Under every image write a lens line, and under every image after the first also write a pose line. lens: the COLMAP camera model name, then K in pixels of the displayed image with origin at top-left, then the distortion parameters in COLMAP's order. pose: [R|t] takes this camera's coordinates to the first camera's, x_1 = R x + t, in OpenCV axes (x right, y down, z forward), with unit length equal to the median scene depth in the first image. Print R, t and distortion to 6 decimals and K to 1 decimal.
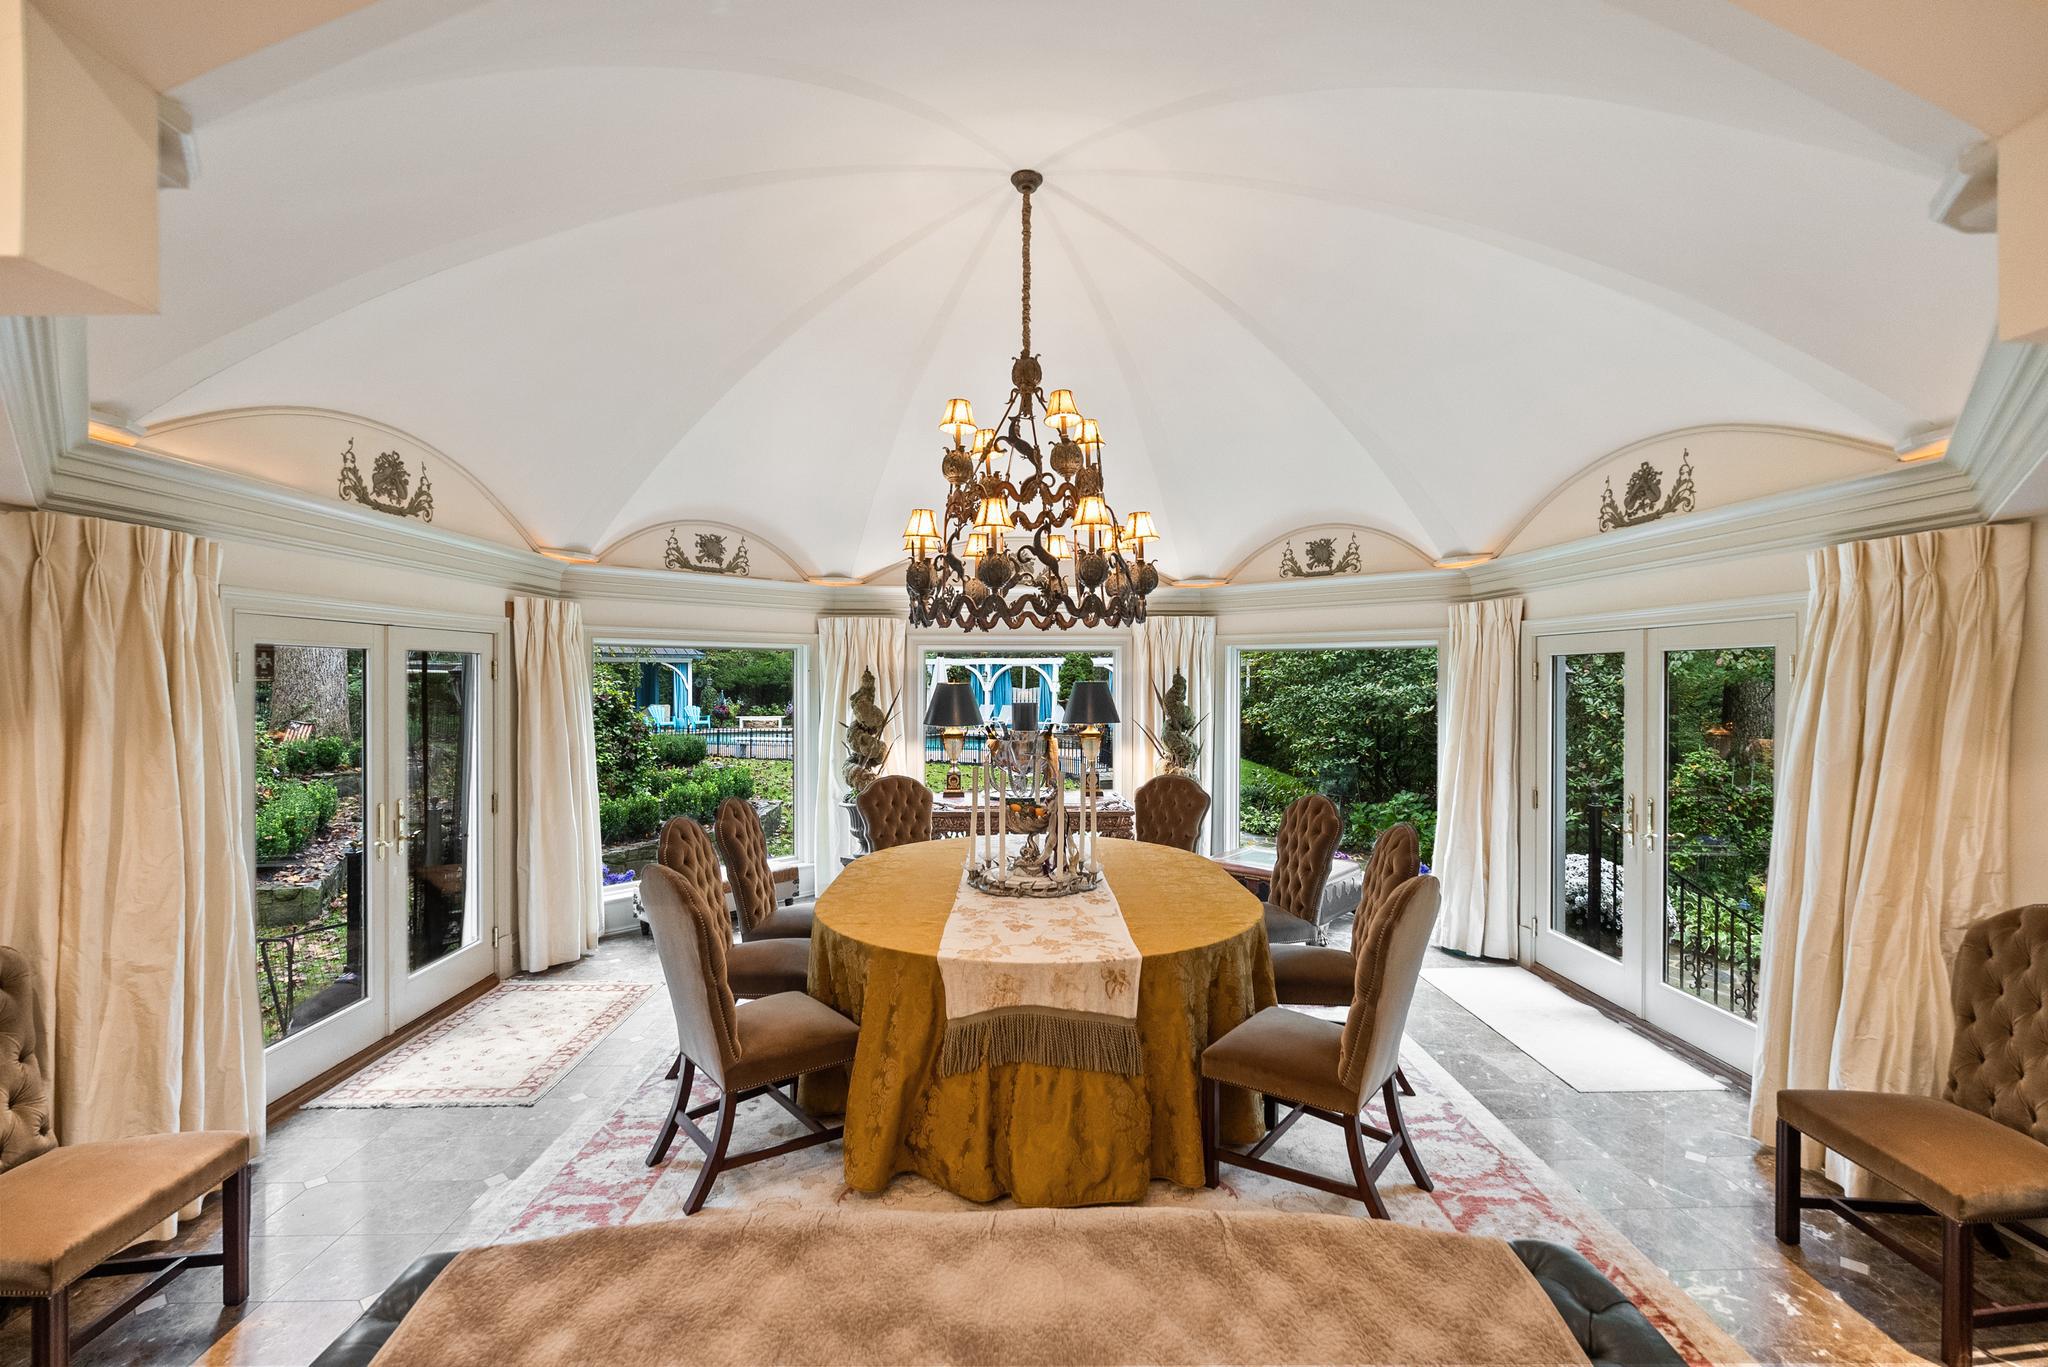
lens RADIAL K [[896.8, 0, 1024.0], [0, 896.8, 683.5], [0, 0, 1]] dist [-0.002965, 0.000751]
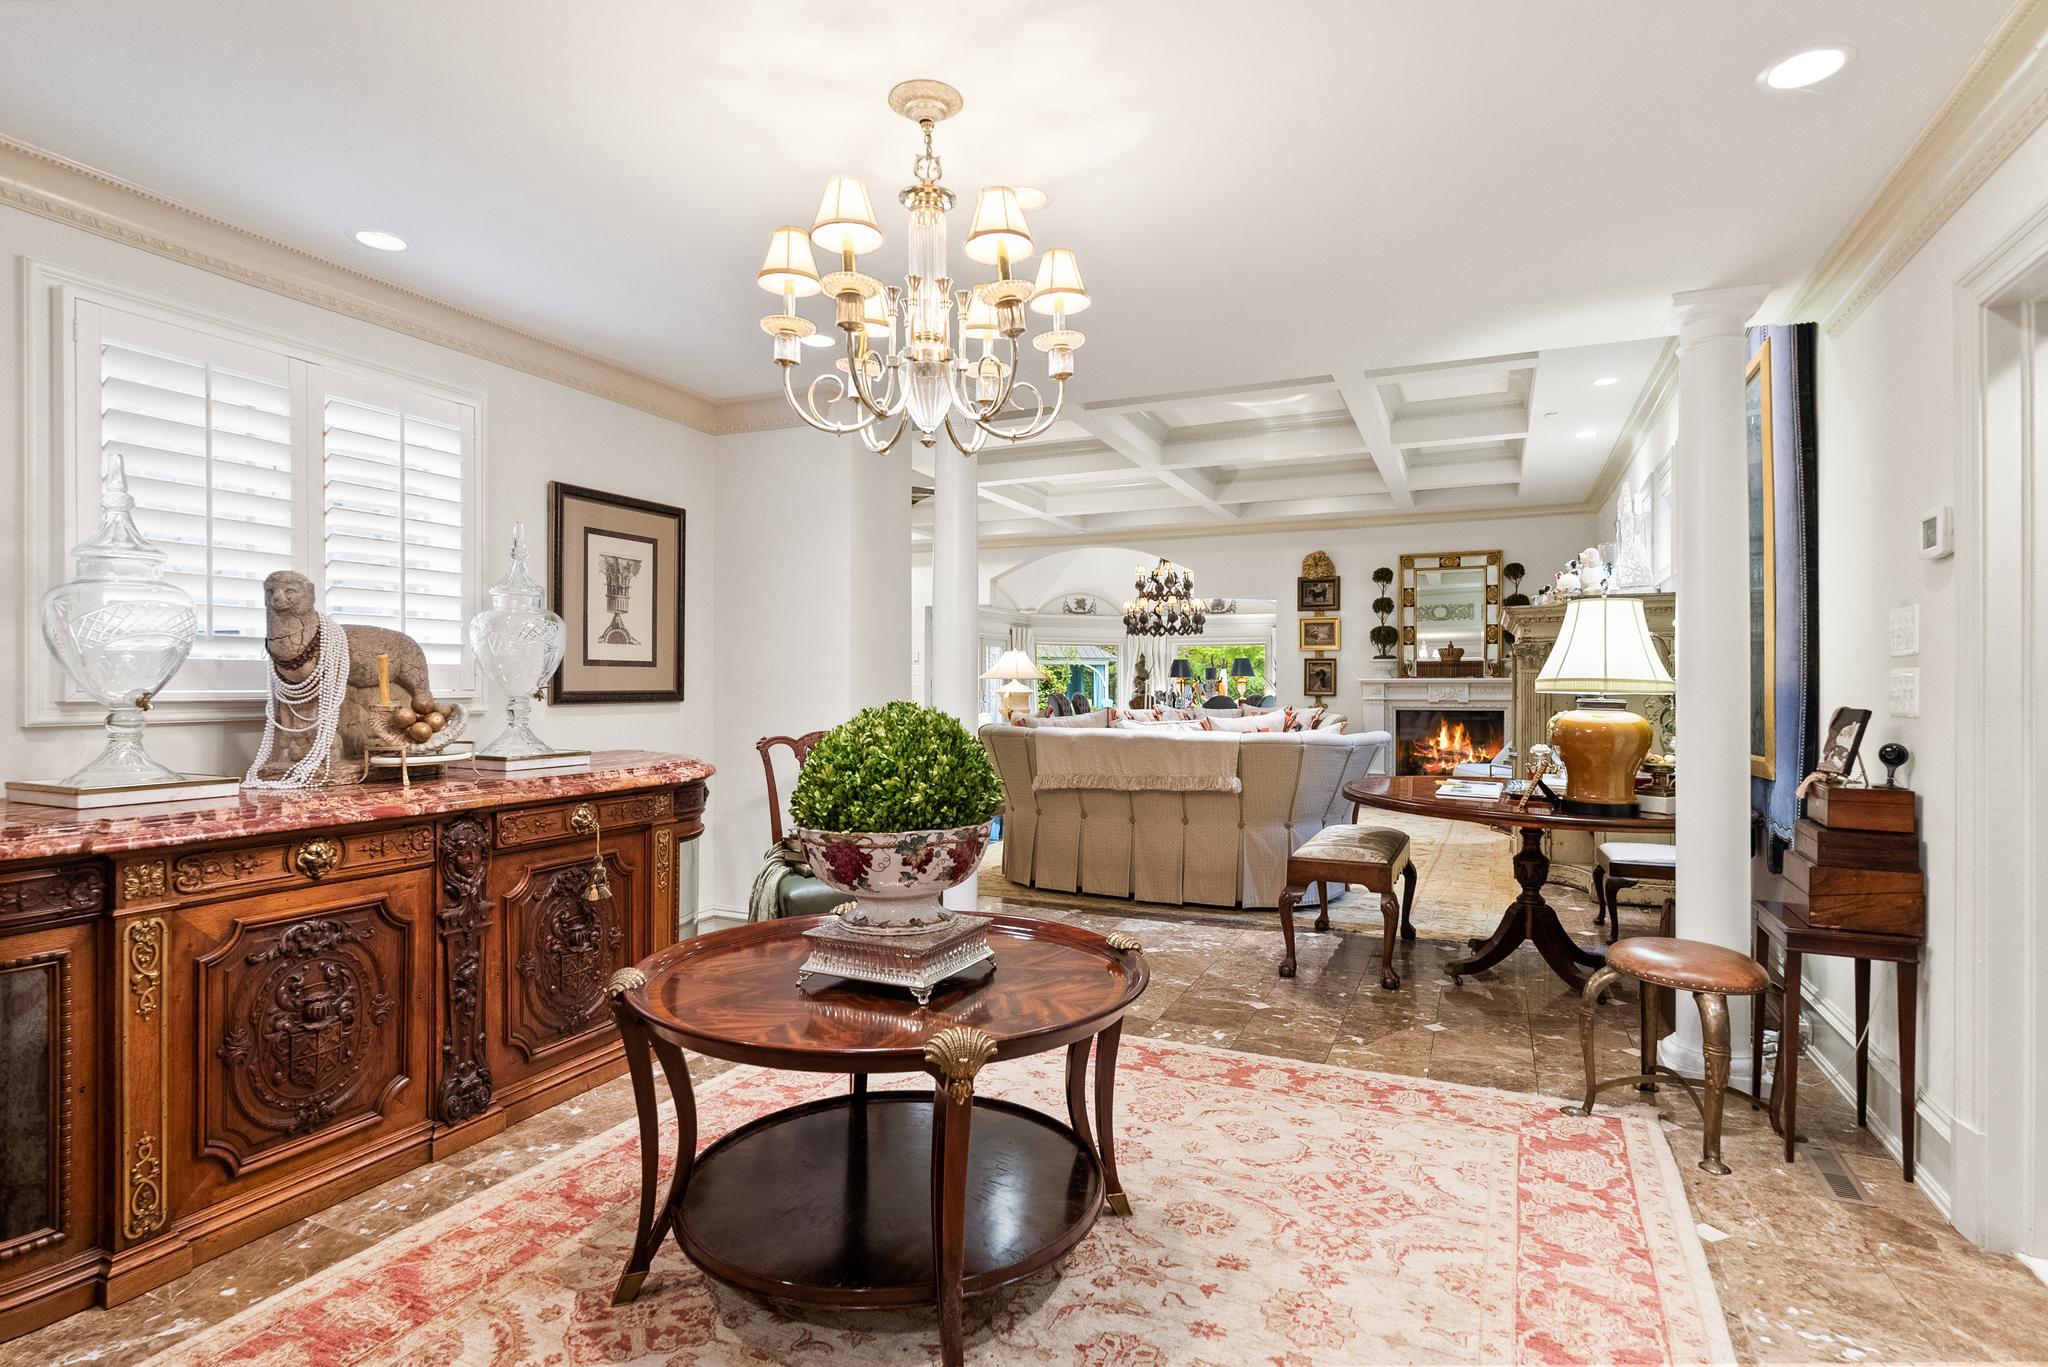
lens RADIAL K [[1044.9, 0, 1024.0], [0, 1044.9, 683.5], [0, 0, 1]] dist [0.019157, -0.000008]
pose [[0.897264, -0.001213, -0.441493, 1.138450], [-0.004414, 0.999922, -0.011719, 0.145998], [0.441473, 0.012464, 0.897188, -2.396232]]
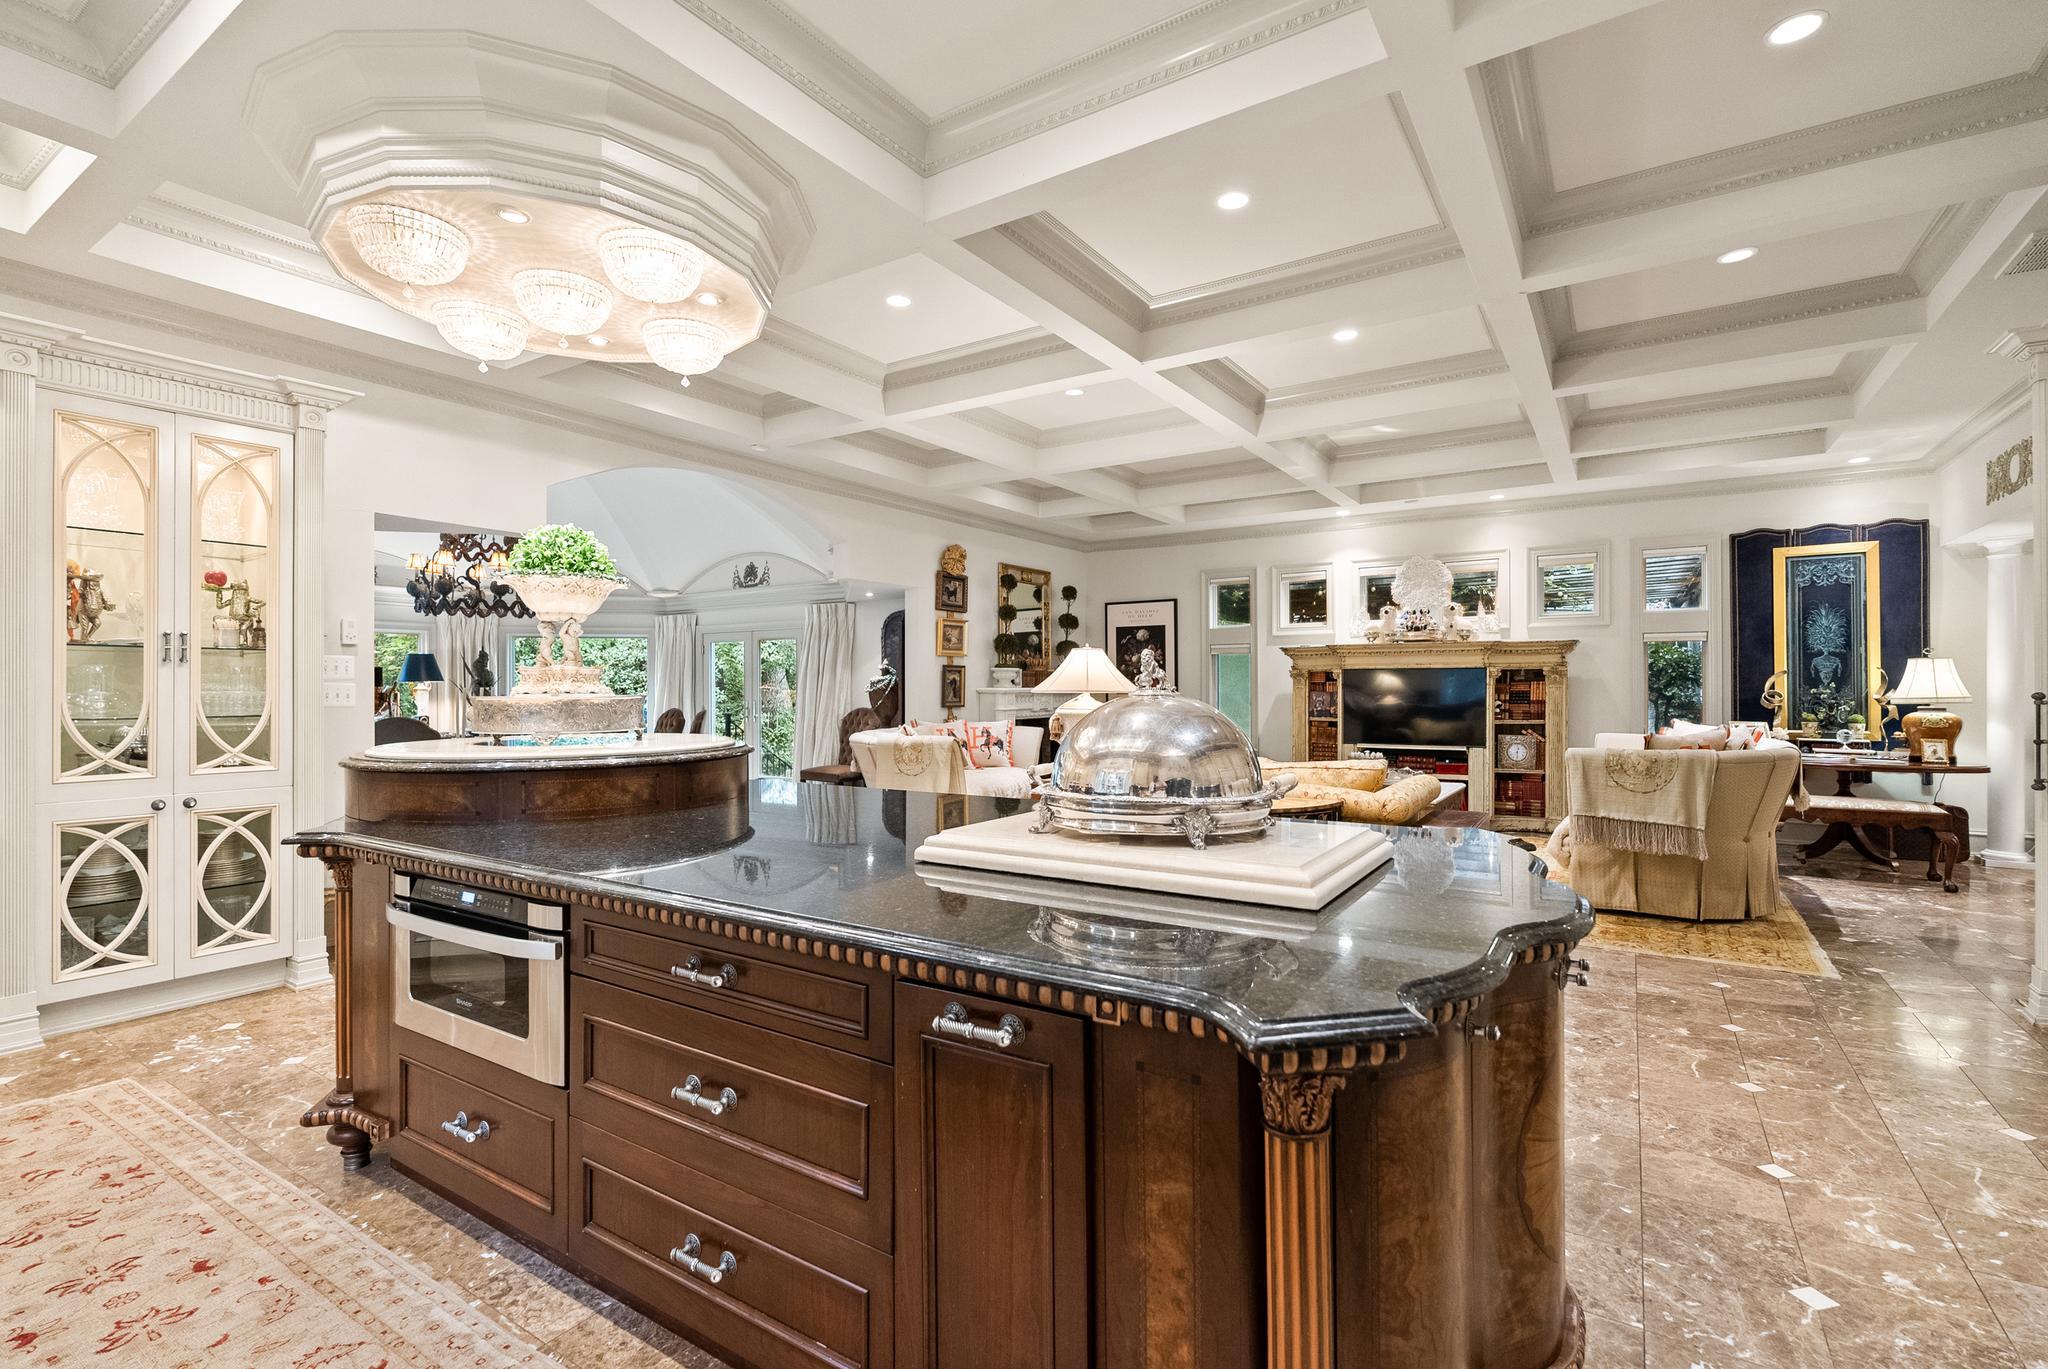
lens RADIAL K [[938.8, 0, 1024.0], [0, 938.8, 684.5], [0, 0, 1]] dist [-0.003358, 0.000518]
pose [[0.572081, -0.000556, 0.820197, -0.970166], [0.010864, 0.999917, -0.006900, 0.108907], [-0.820125, 0.012858, 0.572040, -1.055106]]
